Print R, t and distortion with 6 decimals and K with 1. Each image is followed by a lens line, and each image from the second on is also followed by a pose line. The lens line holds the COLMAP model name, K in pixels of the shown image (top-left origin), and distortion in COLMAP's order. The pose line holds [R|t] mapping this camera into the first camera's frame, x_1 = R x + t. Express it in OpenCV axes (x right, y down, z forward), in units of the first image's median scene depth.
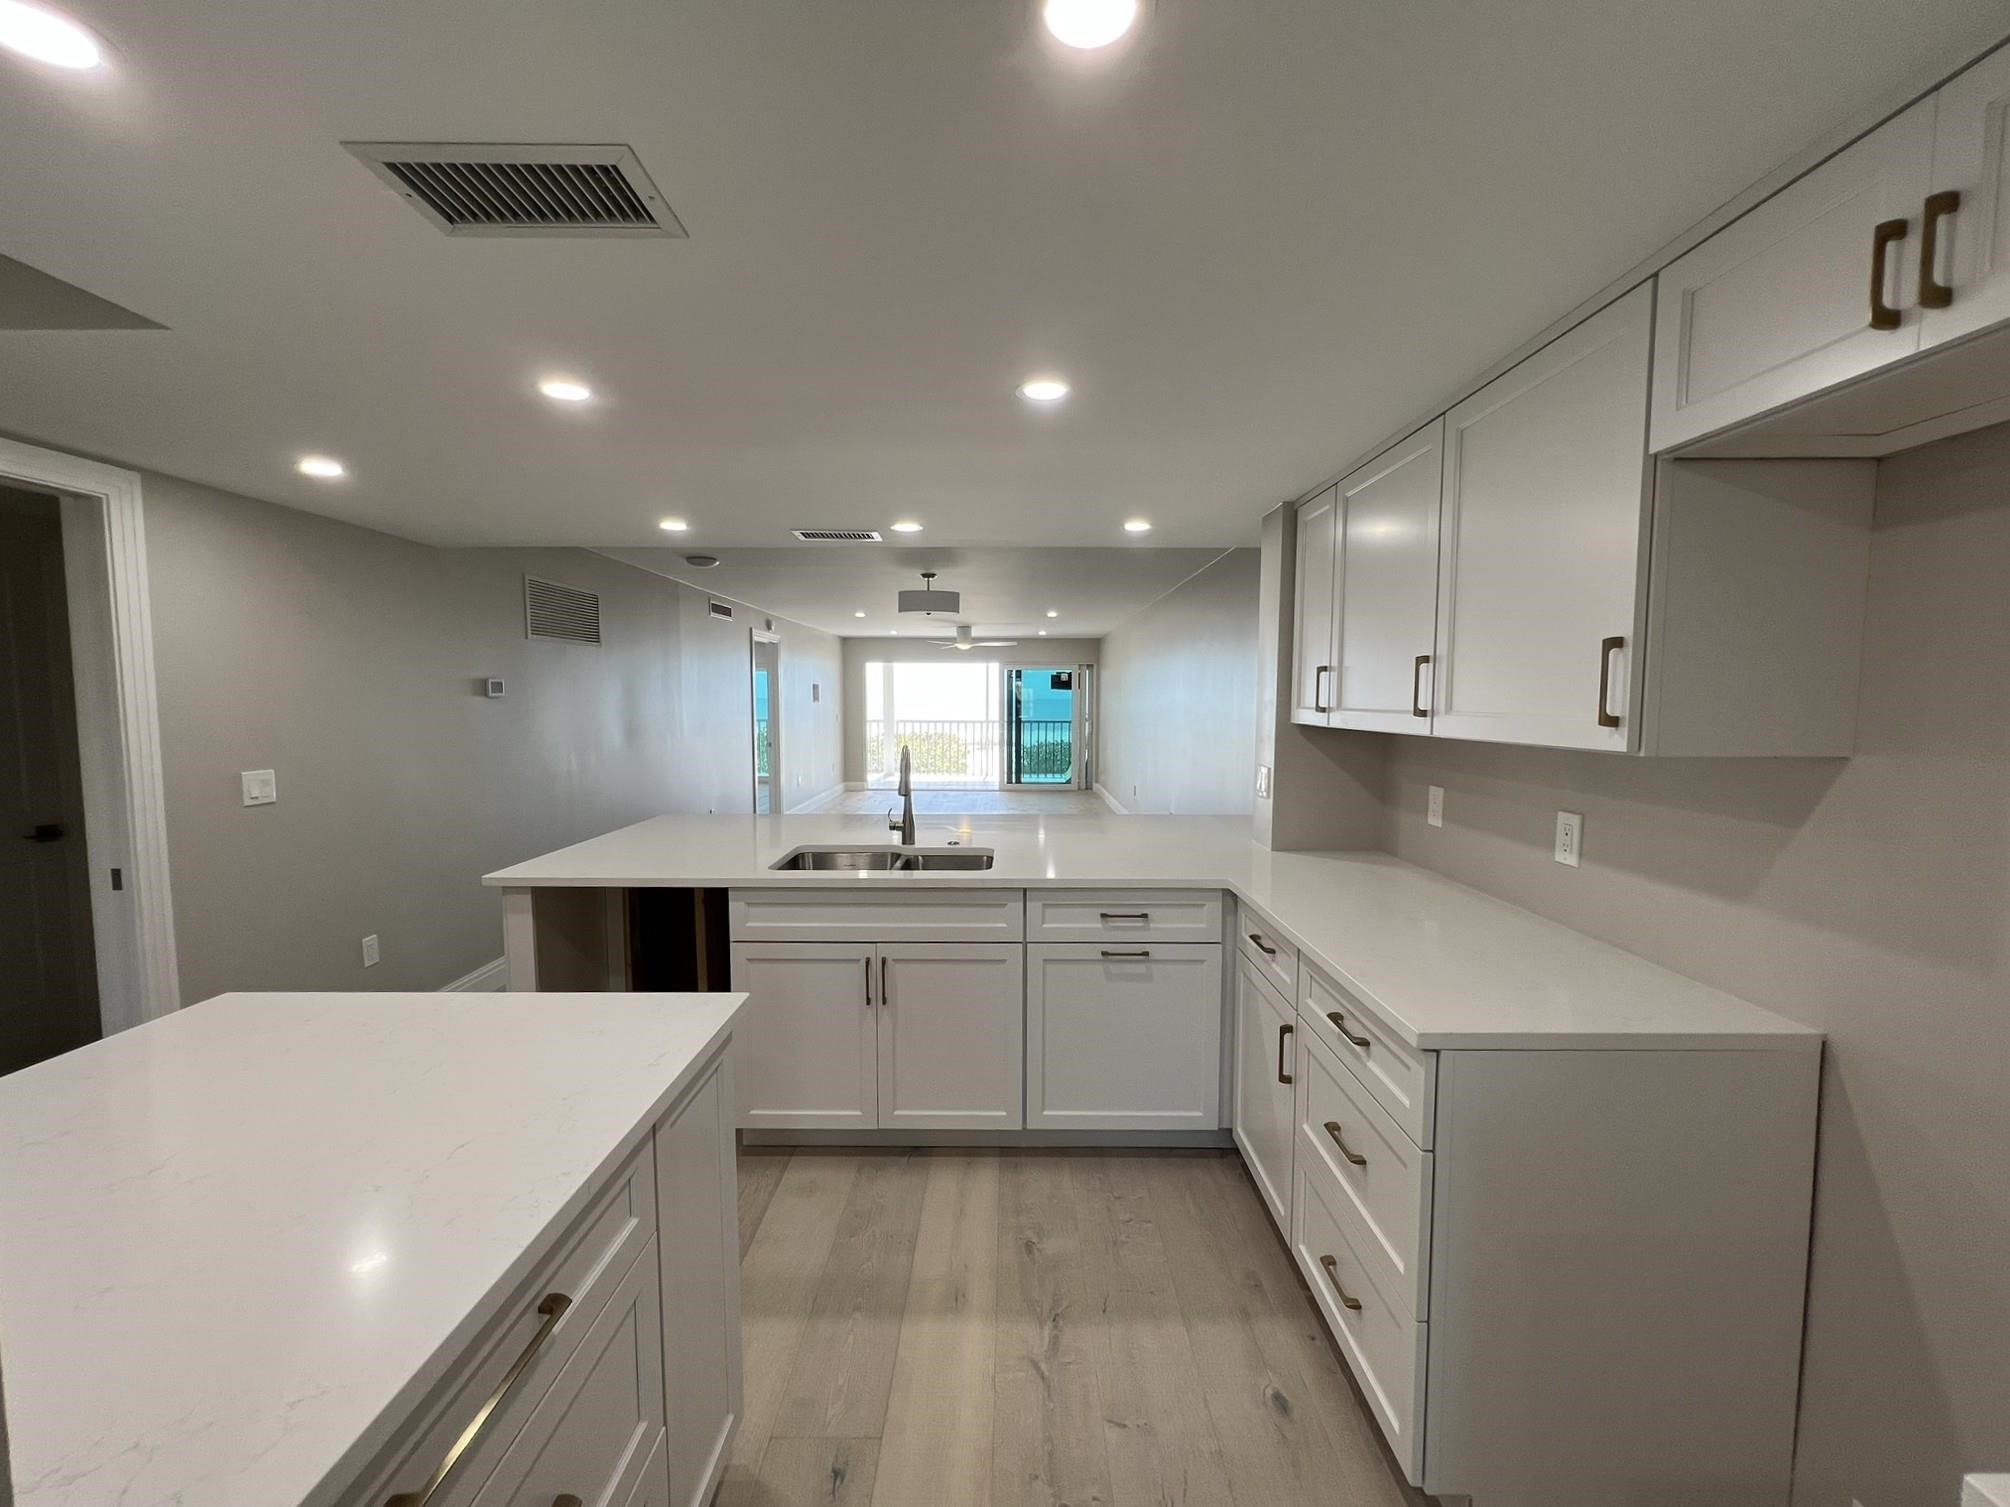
lens RADIAL K [[817.6, 0, 1007.1], [0, 817.6, 759.7], [0, 0, 1]] dist [-0.001315, -0.000192]
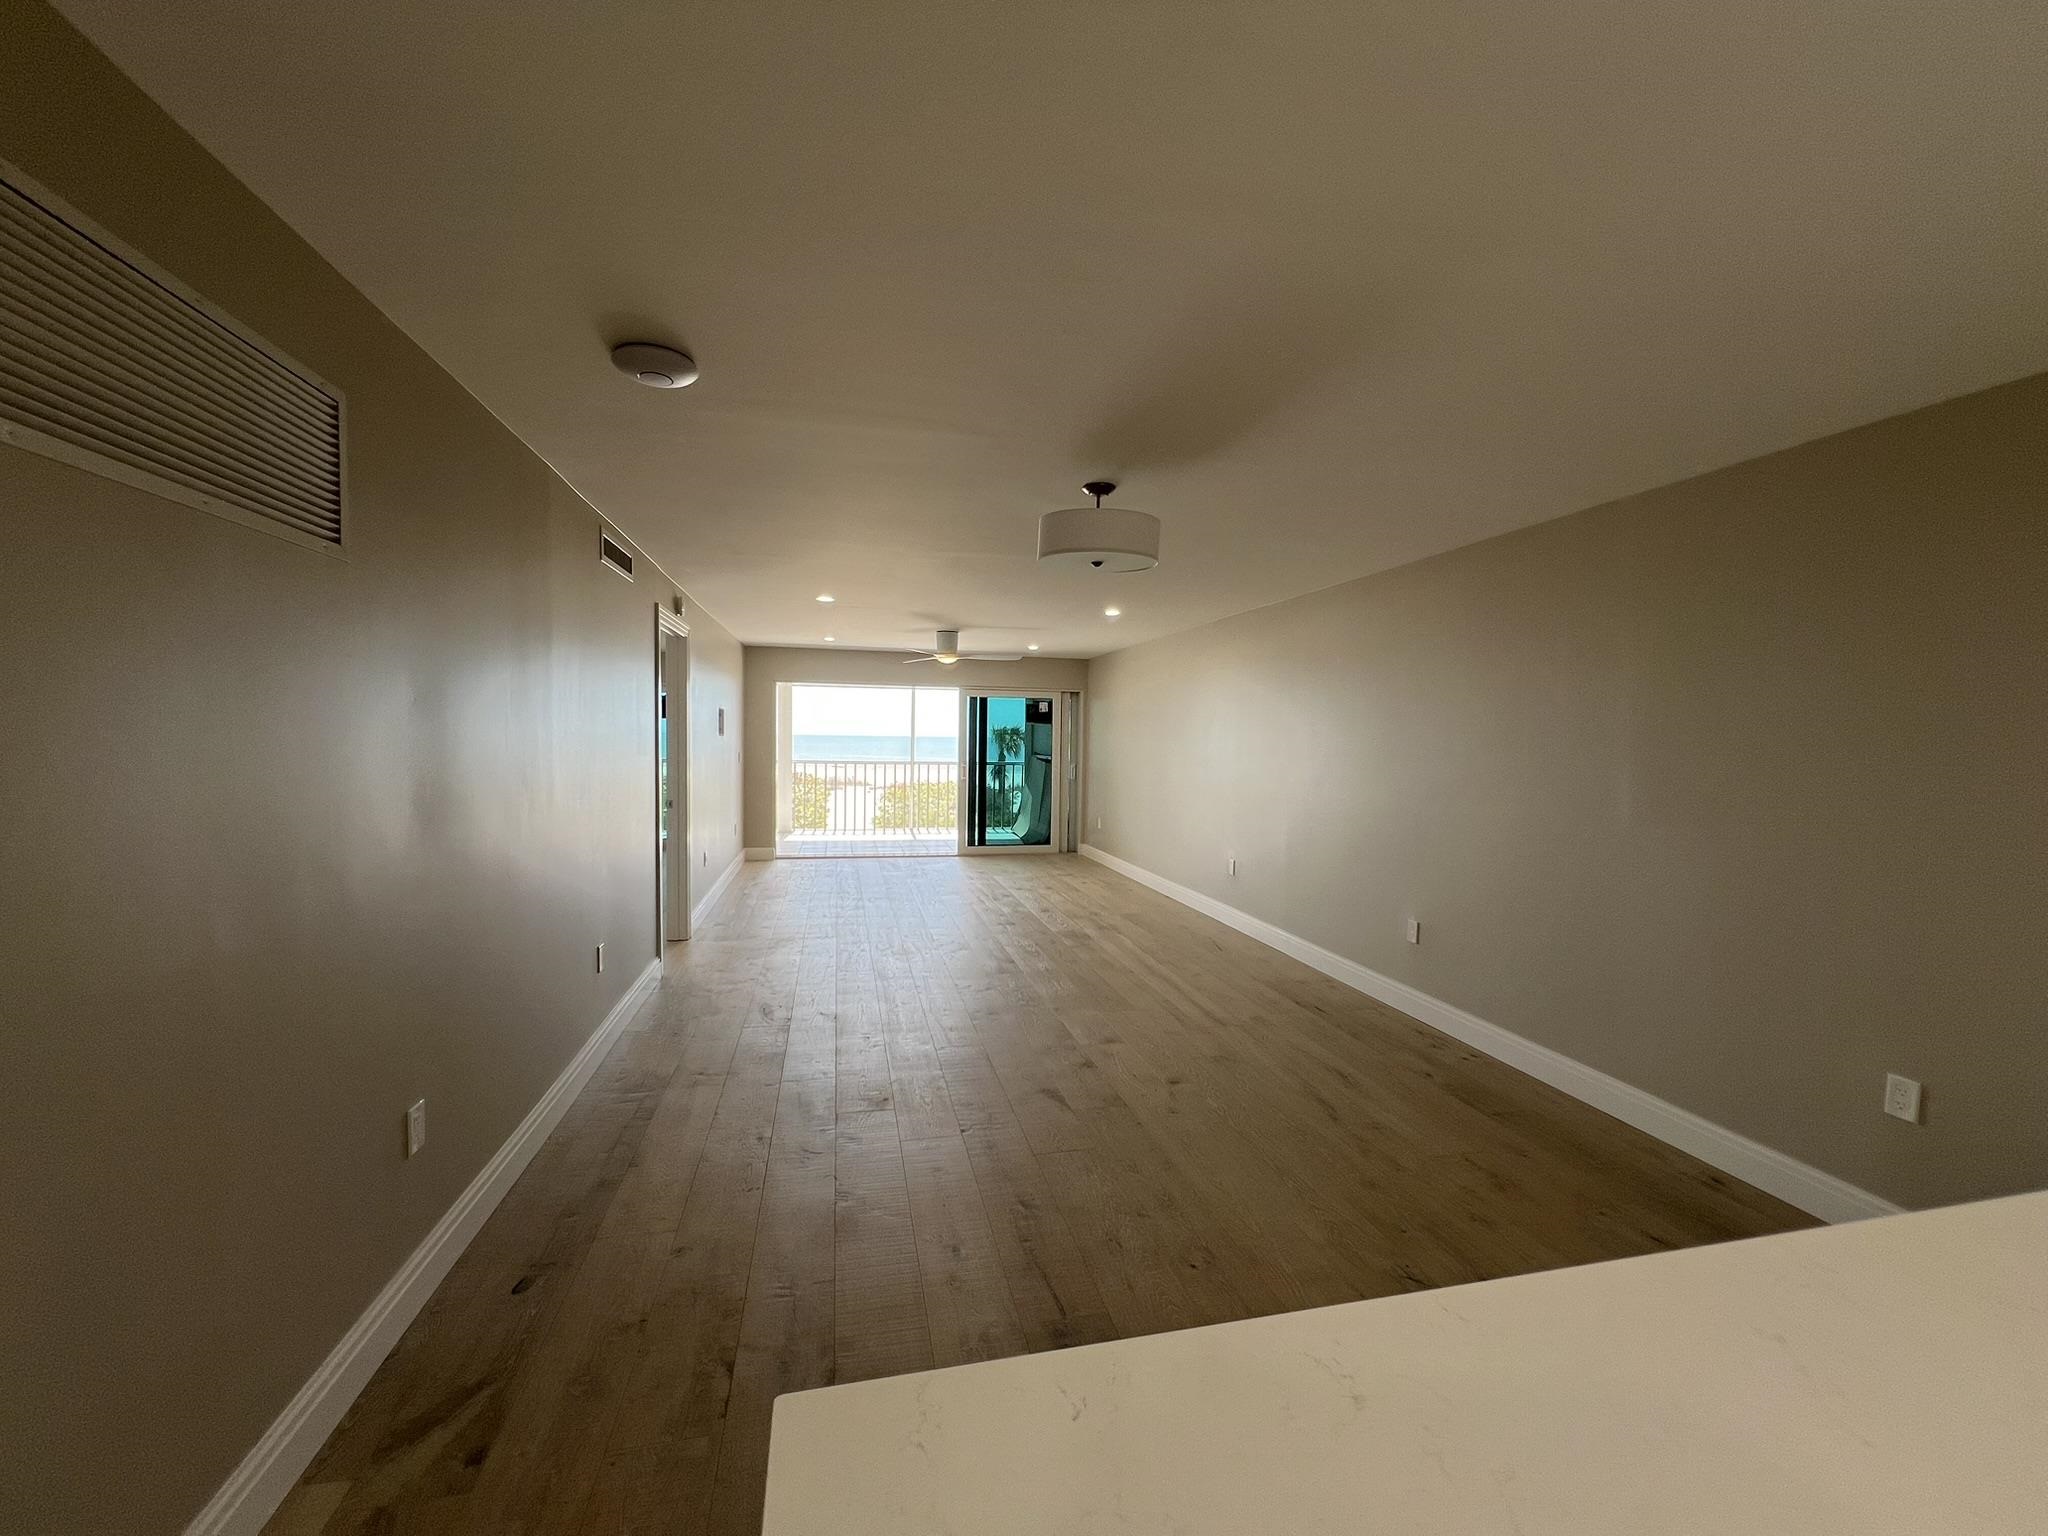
lens RADIAL K [[833.0, 0, 1026.2], [0, 833.0, 774.3], [0, 0, 1]] dist [-0.001315, -0.000192]
pose [[0.976009, 0.002057, 0.217721, -0.118855], [0.004054, 0.999610, -0.027615, -0.016201], [-0.217693, 0.027835, 0.975620, 0.240050]]
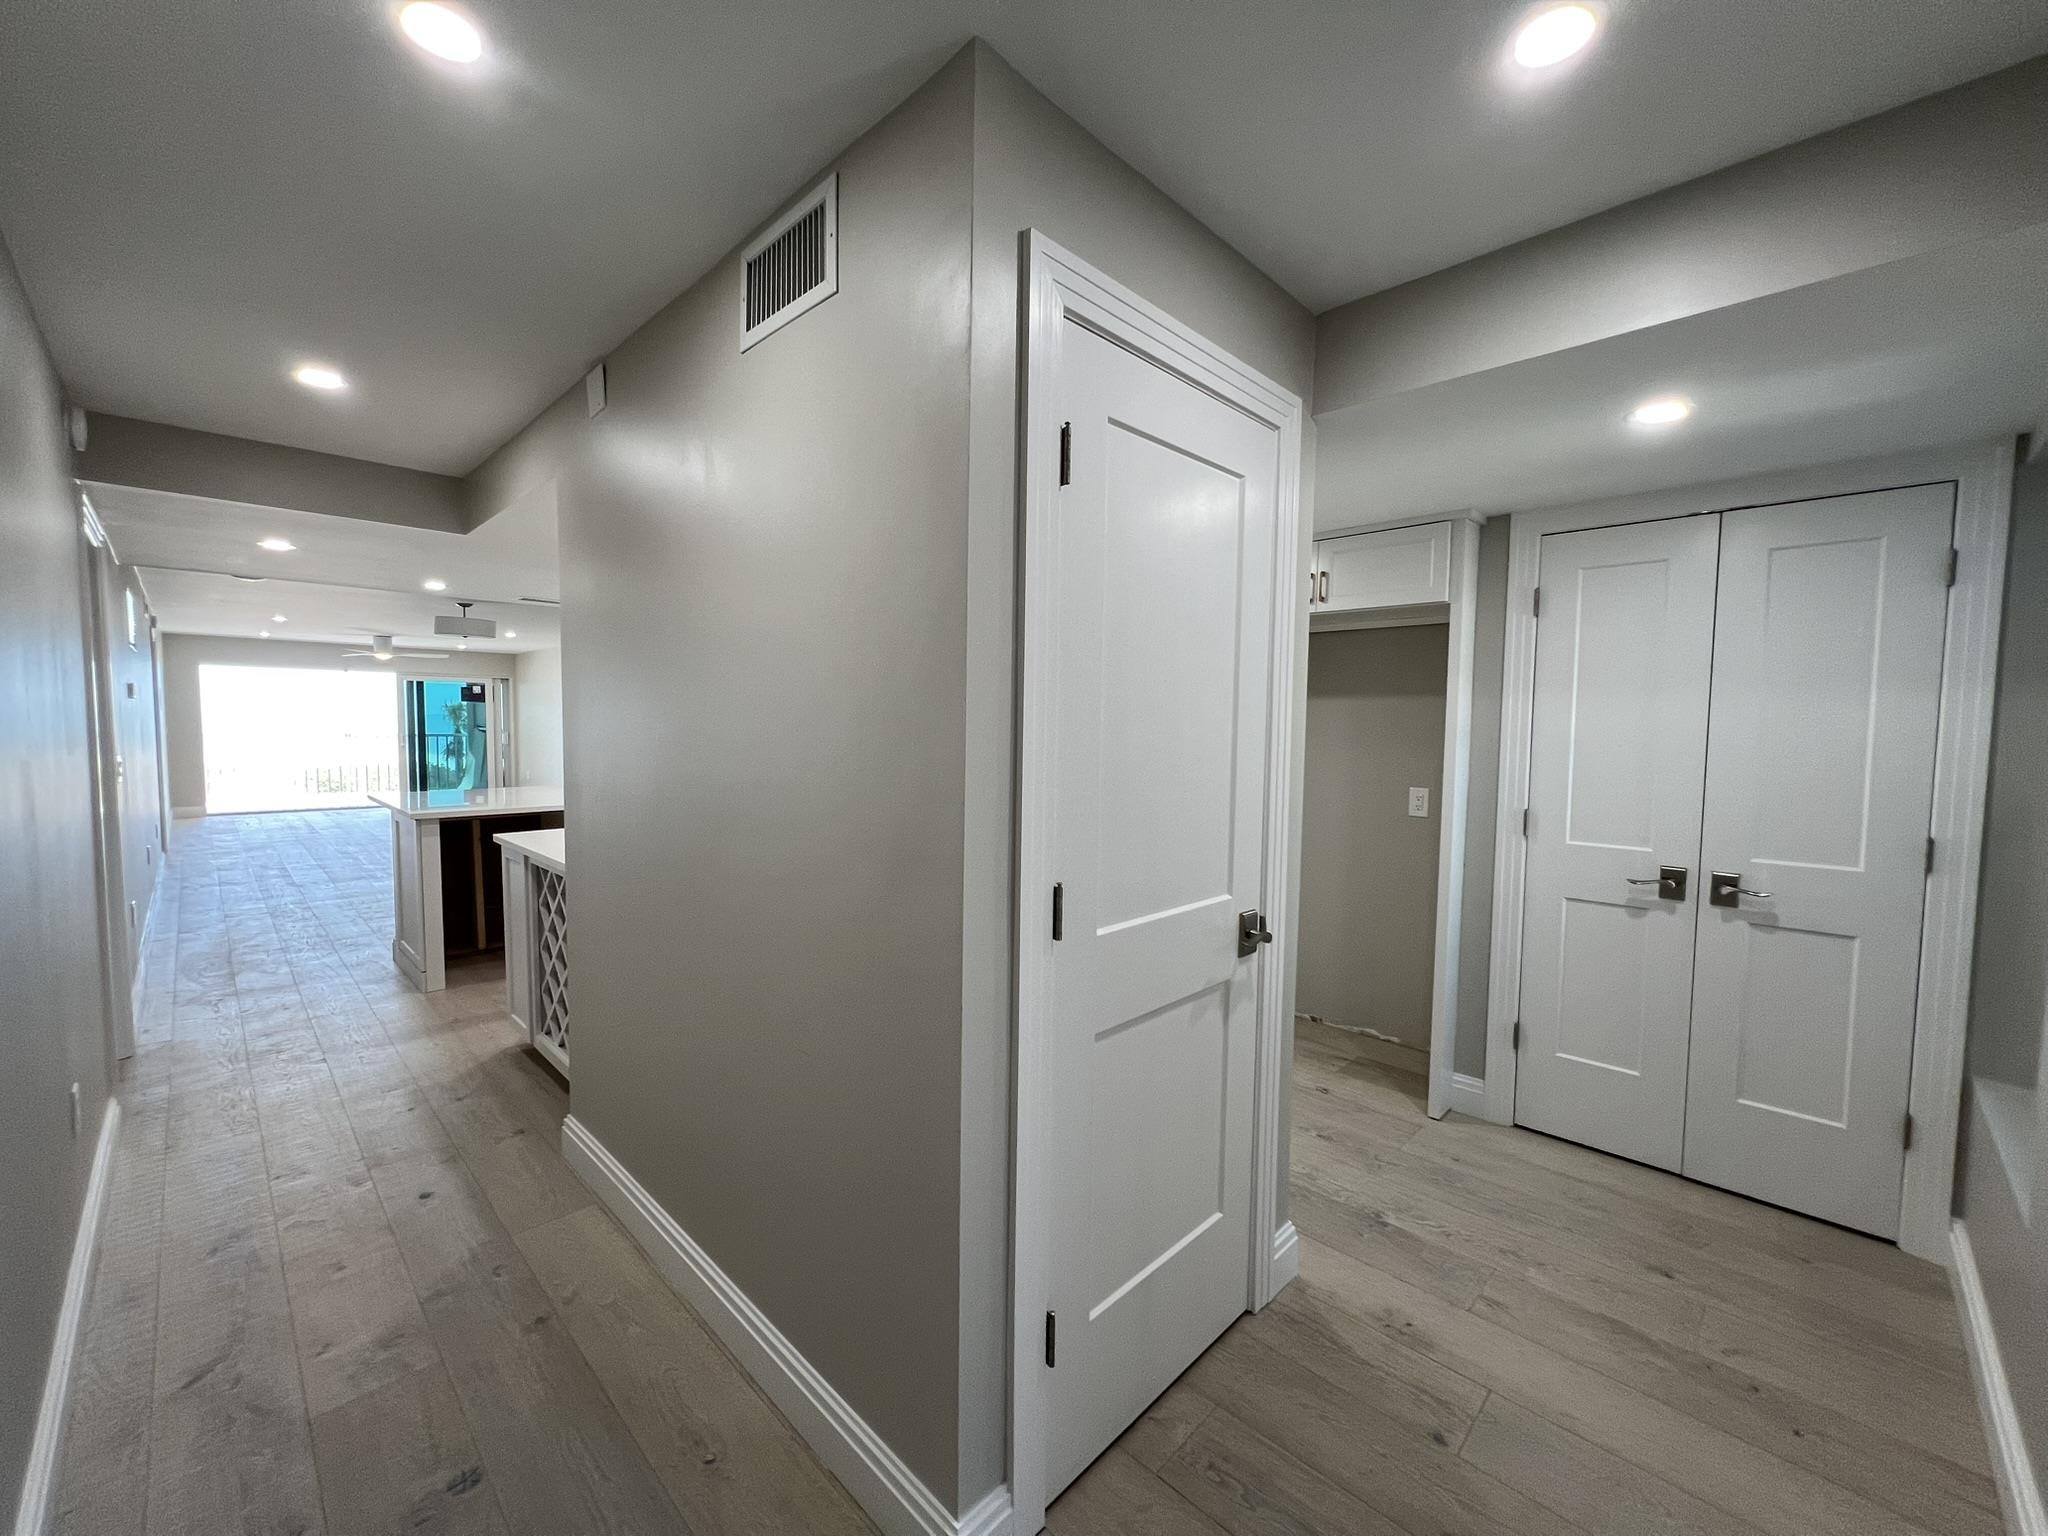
lens RADIAL K [[815.0, 0, 1022.4], [0, 815.0, 765.8], [0, 0, 1]] dist [-0.008359, 0.000004]
pose [[0.705655, -0.030394, 0.707904, -0.169453], [0.040143, 0.999190, 0.002886, 0.017329], [-0.707418, 0.026381, 0.706303, -0.185061]]
